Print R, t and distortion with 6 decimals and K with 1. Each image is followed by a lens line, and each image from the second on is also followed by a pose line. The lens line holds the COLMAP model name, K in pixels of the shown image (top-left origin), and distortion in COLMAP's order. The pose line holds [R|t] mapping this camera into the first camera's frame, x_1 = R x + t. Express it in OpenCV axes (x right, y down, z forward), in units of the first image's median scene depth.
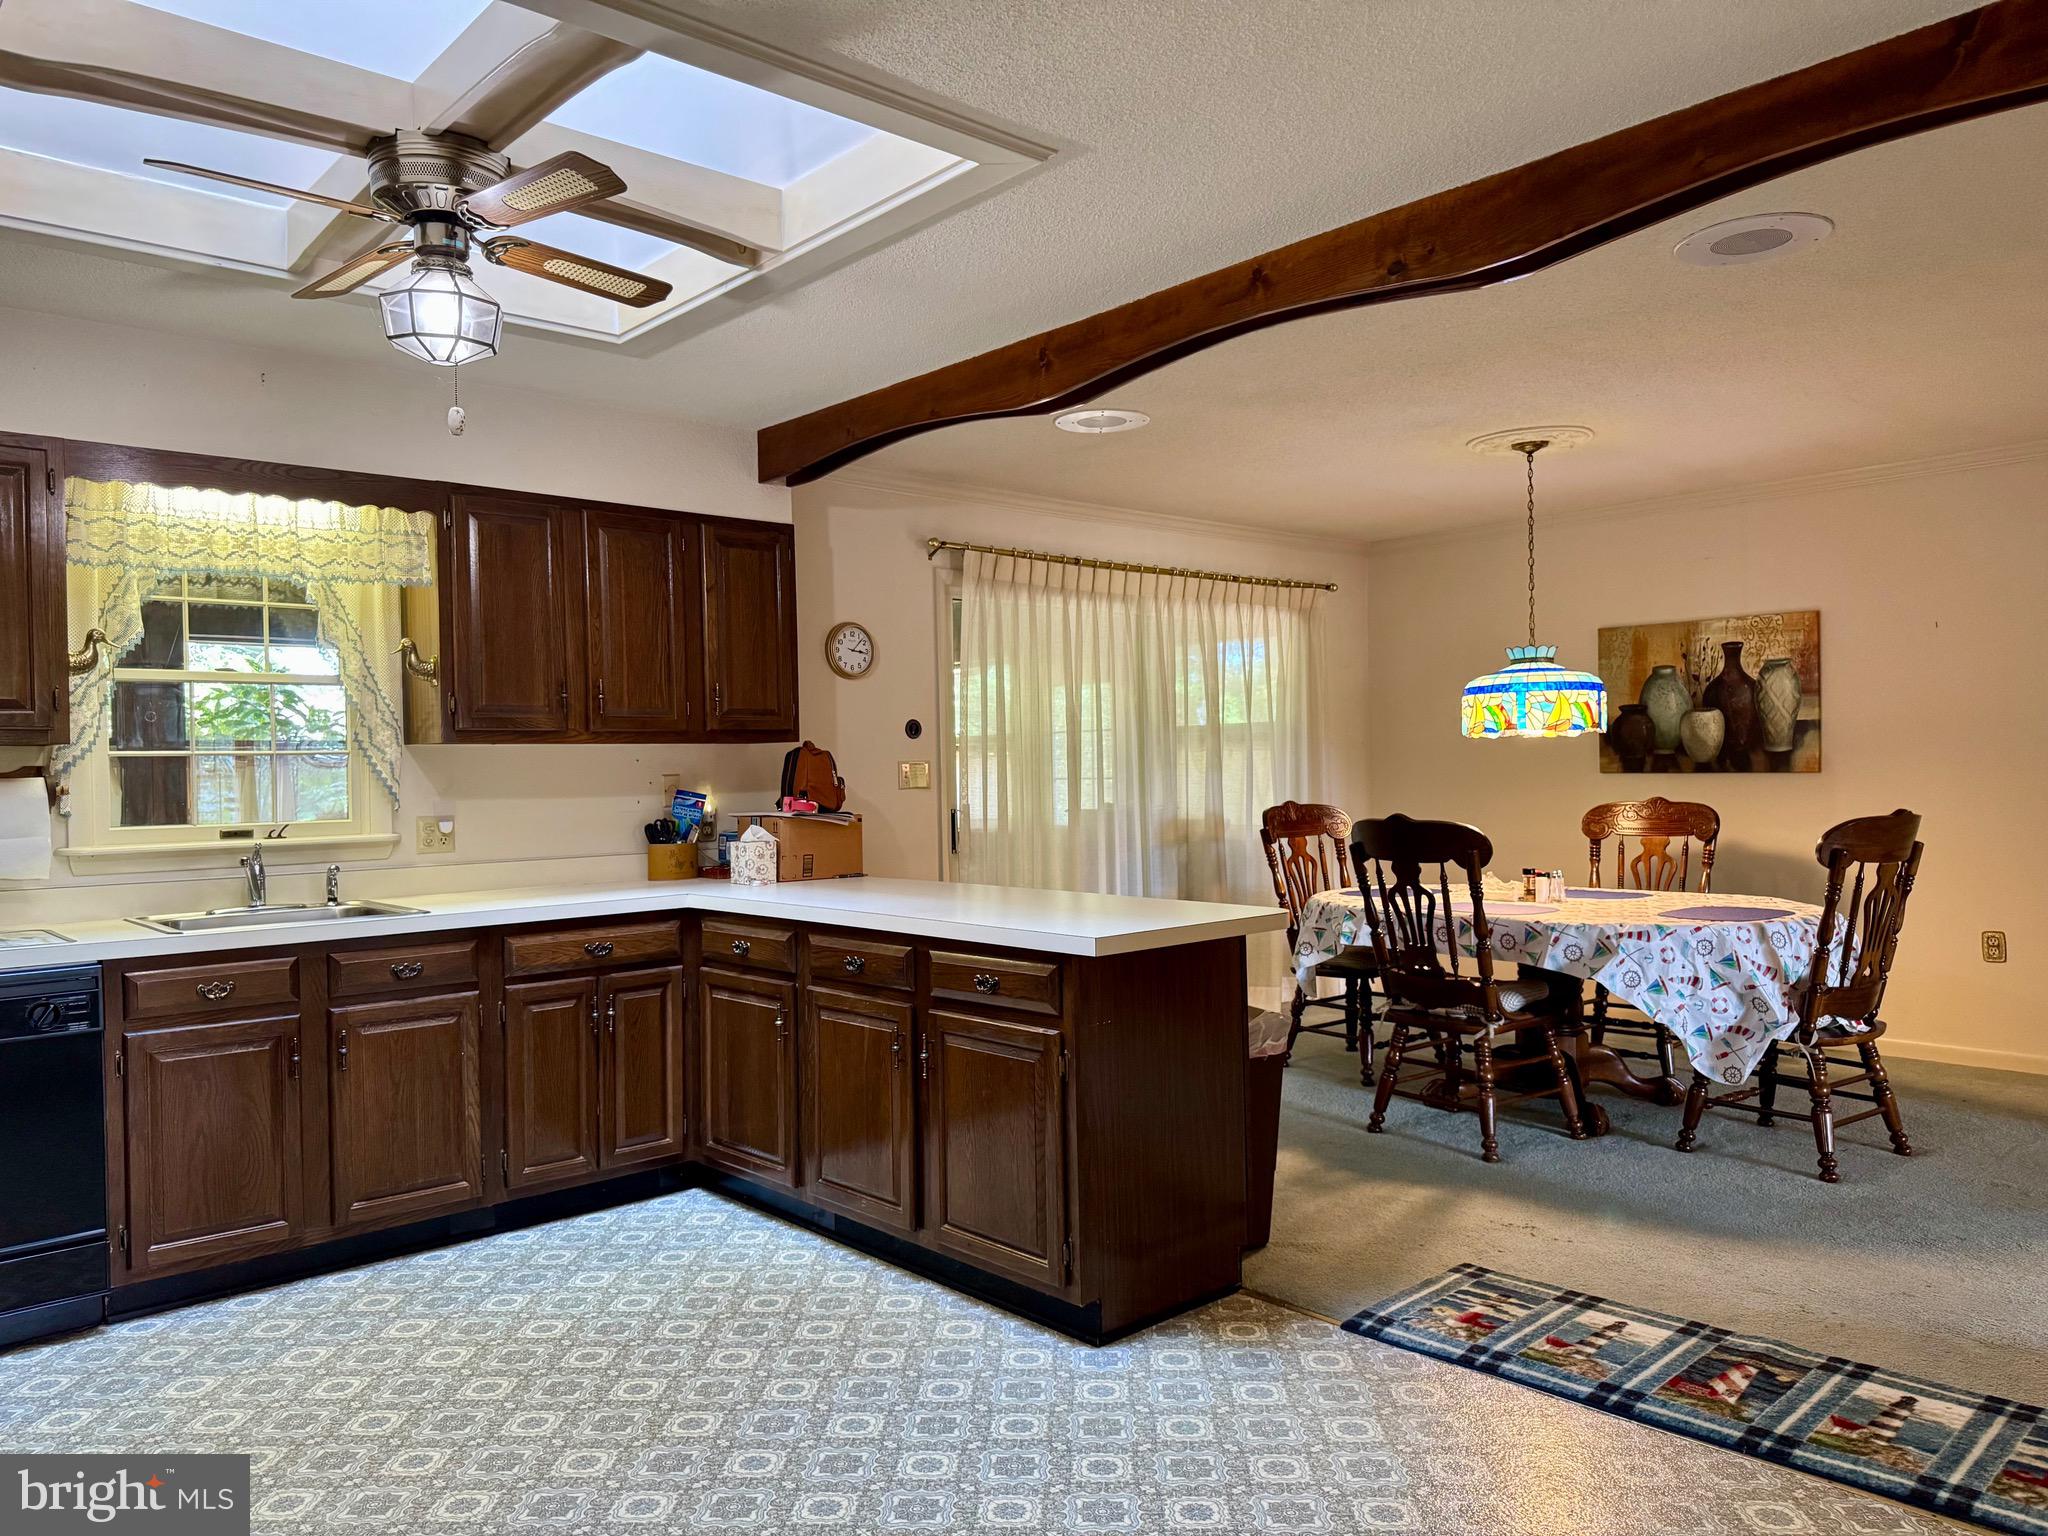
lens RADIAL K [[1451.7, 0, 1024.0], [0, 1451.7, 768.0], [0, 0, 1]] dist [0.002016, -0.001587]
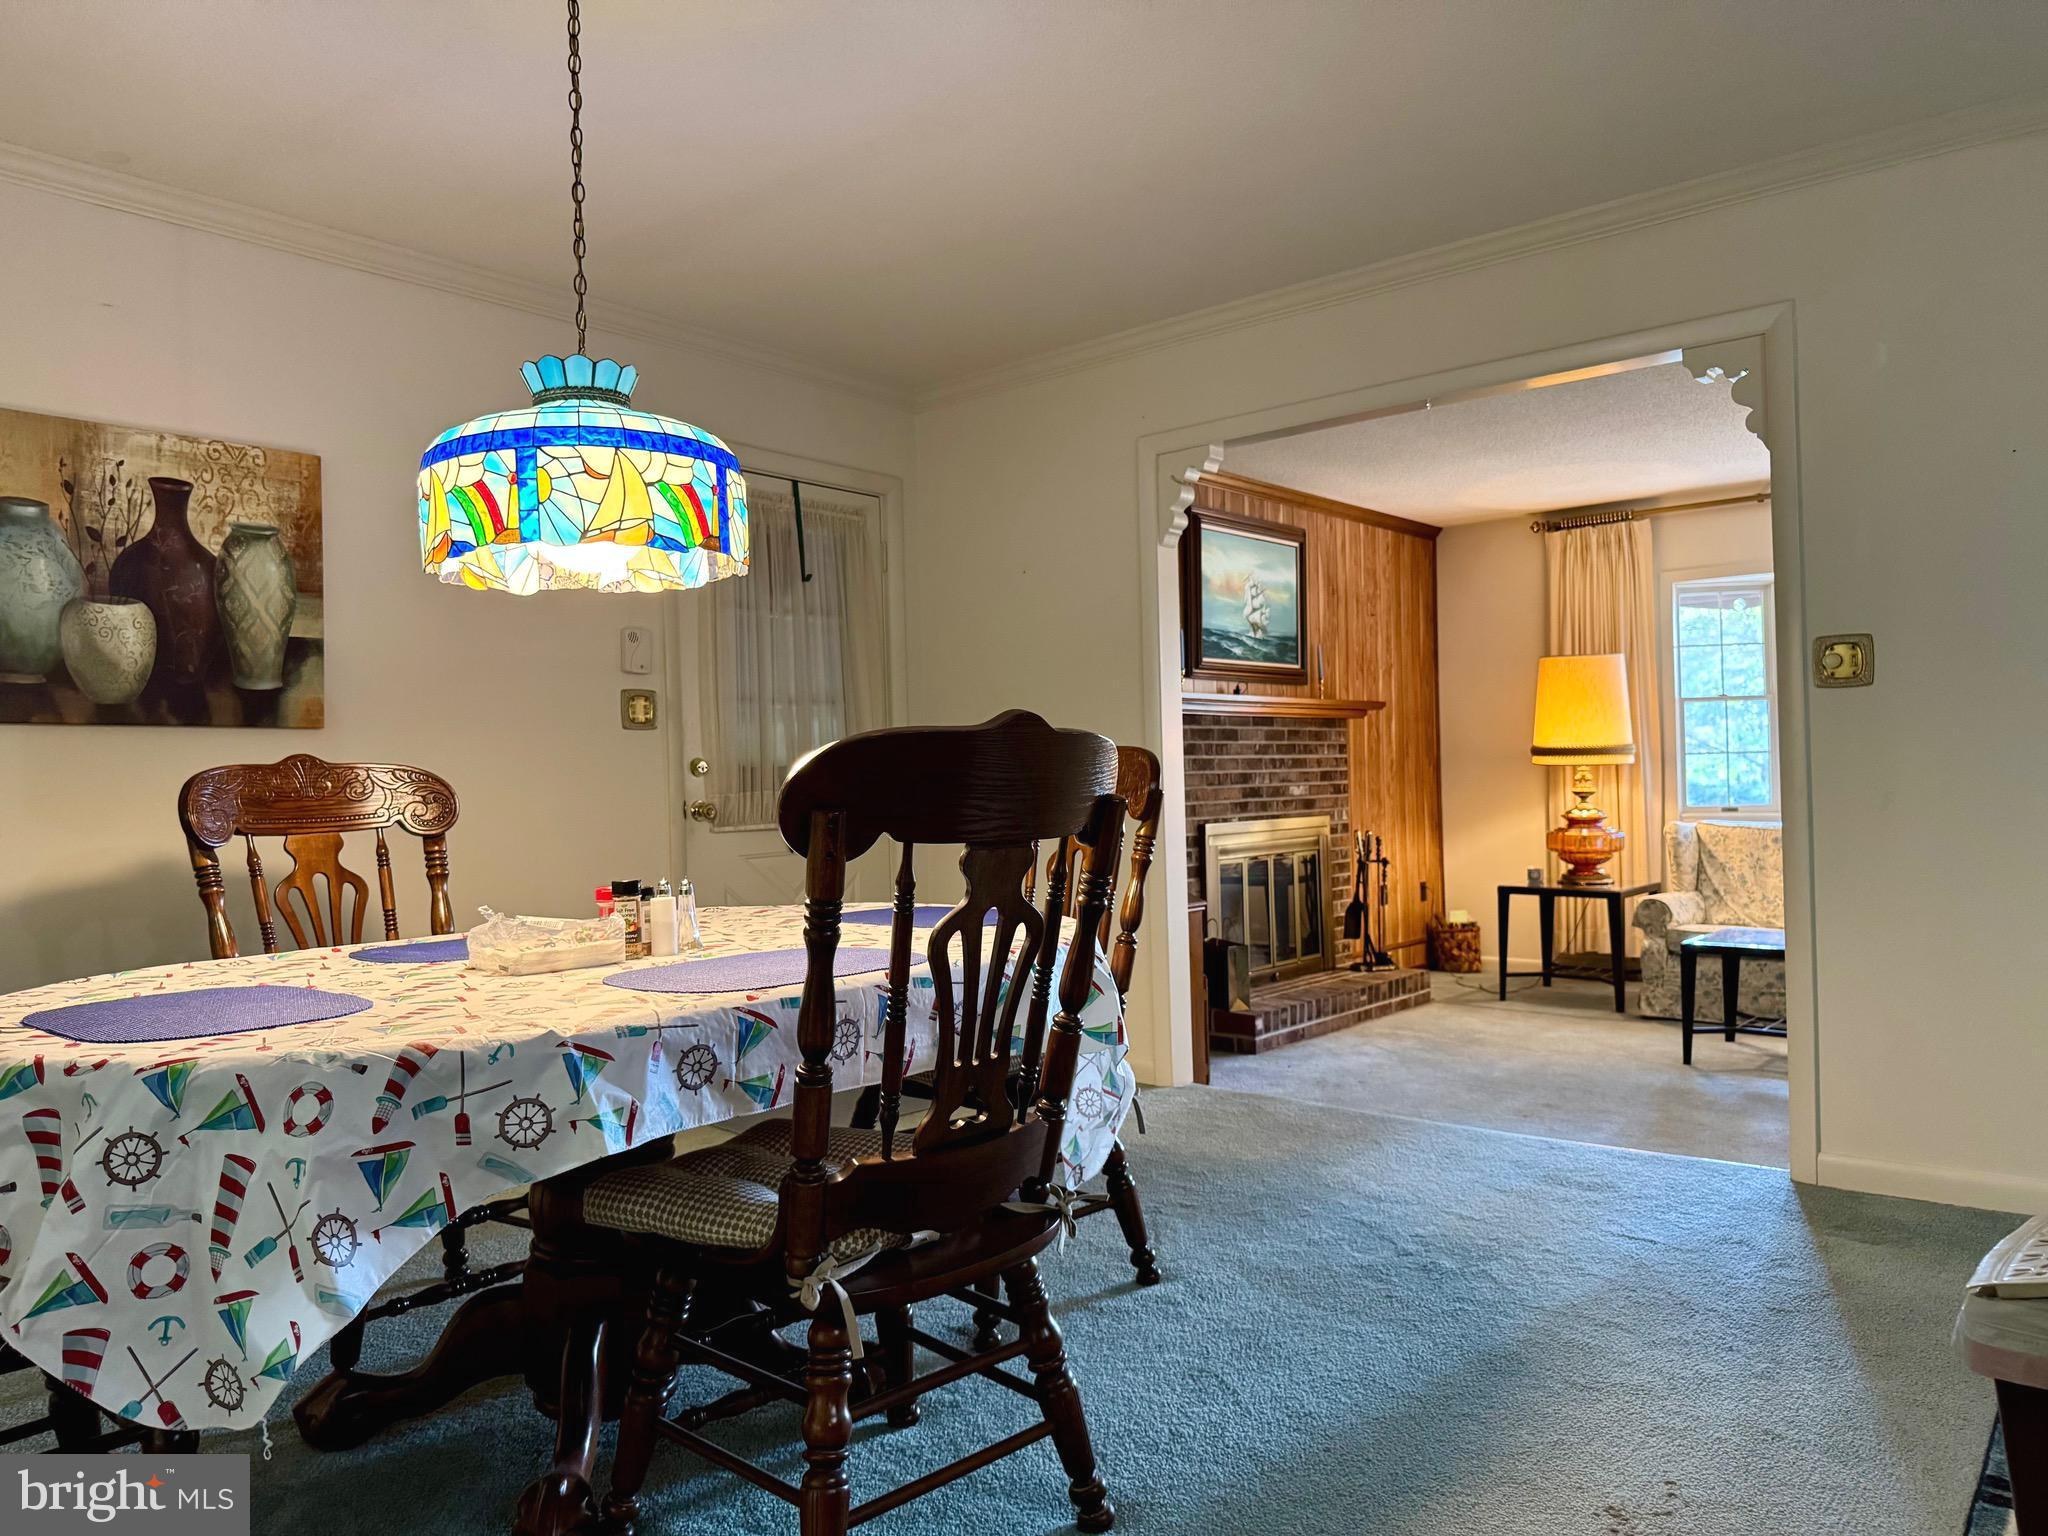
lens RADIAL K [[1451.7, 0, 1024.0], [0, 1451.7, 768.0], [0, 0, 1]] dist [0.002016, -0.001587]
pose [[-0.107923, 0.029306, 0.993727, -0.068988], [0.027748, 0.999265, -0.026455, 0.041544], [-0.993772, 0.024719, -0.108657, 0.759340]]
